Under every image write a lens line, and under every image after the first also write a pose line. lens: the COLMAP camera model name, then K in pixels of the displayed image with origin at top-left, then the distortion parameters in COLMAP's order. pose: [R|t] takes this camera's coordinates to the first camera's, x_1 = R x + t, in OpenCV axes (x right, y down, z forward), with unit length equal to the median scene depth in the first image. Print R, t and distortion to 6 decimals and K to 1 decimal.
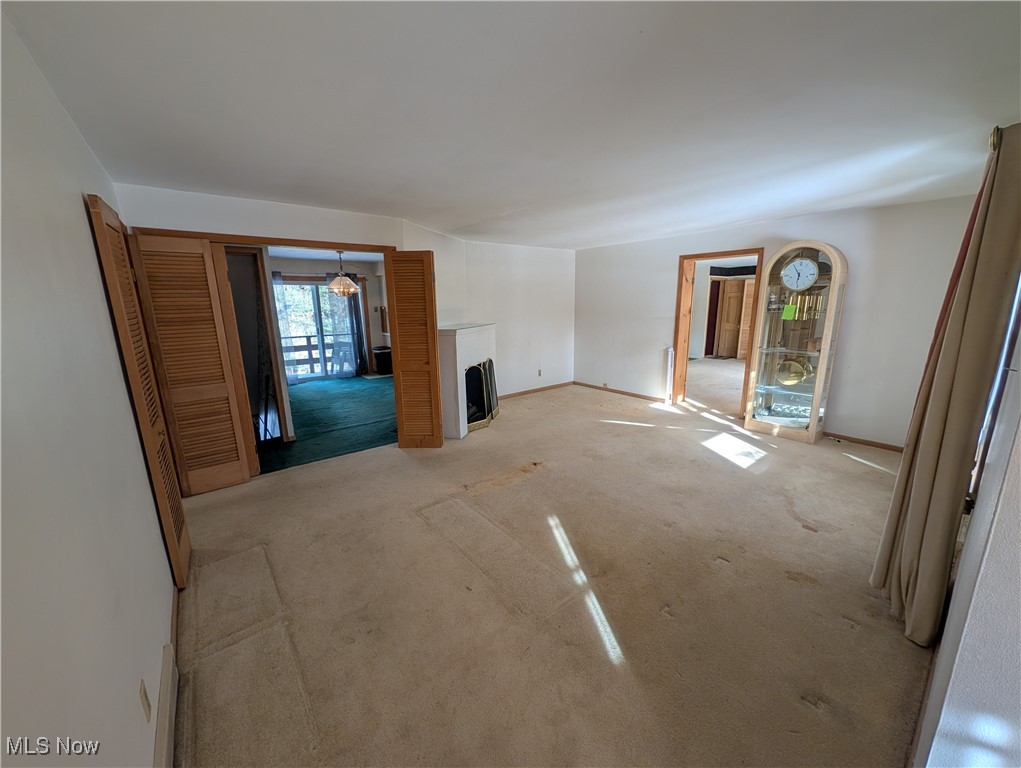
lens RADIAL K [[388.3, 0, 513.3], [0, 388.3, 382.7], [0, 0, 1]] dist [0.000727, 0.000228]
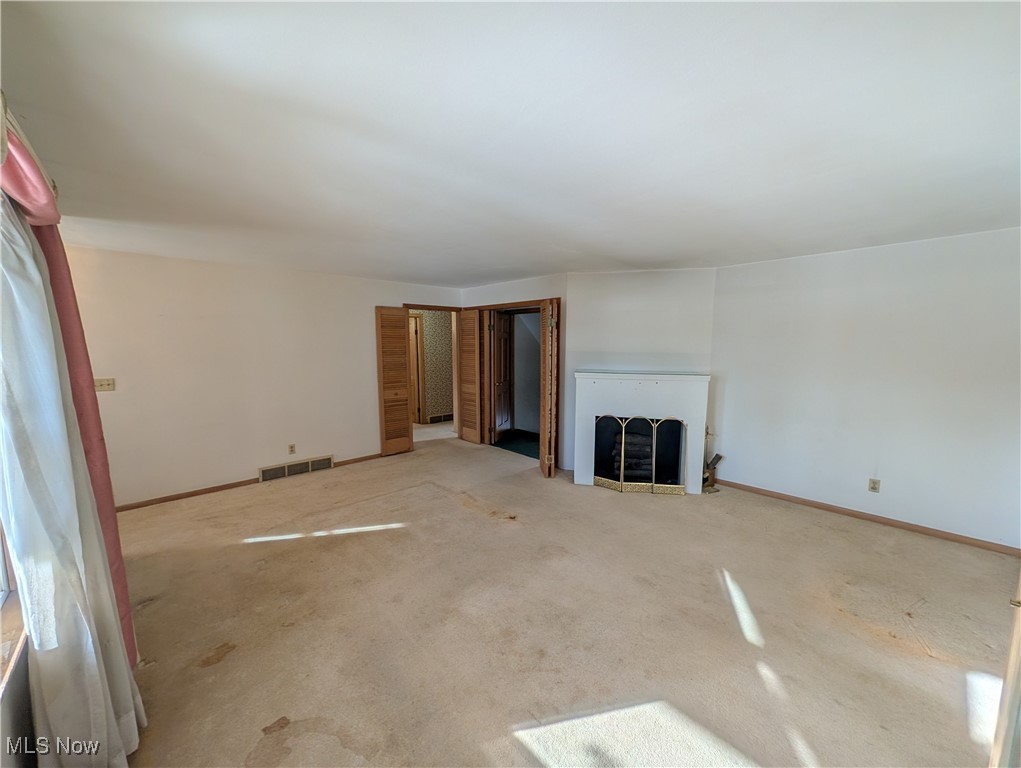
lens RADIAL K [[388.3, 0, 513.3], [0, 388.3, 382.7], [0, 0, 1]] dist [0.000727, 0.000228]
pose [[0.092670, 0.115038, -0.989029, 1.091175], [-0.210167, 0.973184, 0.093502, -0.222701], [0.973264, 0.199197, 0.114362, 0.972251]]
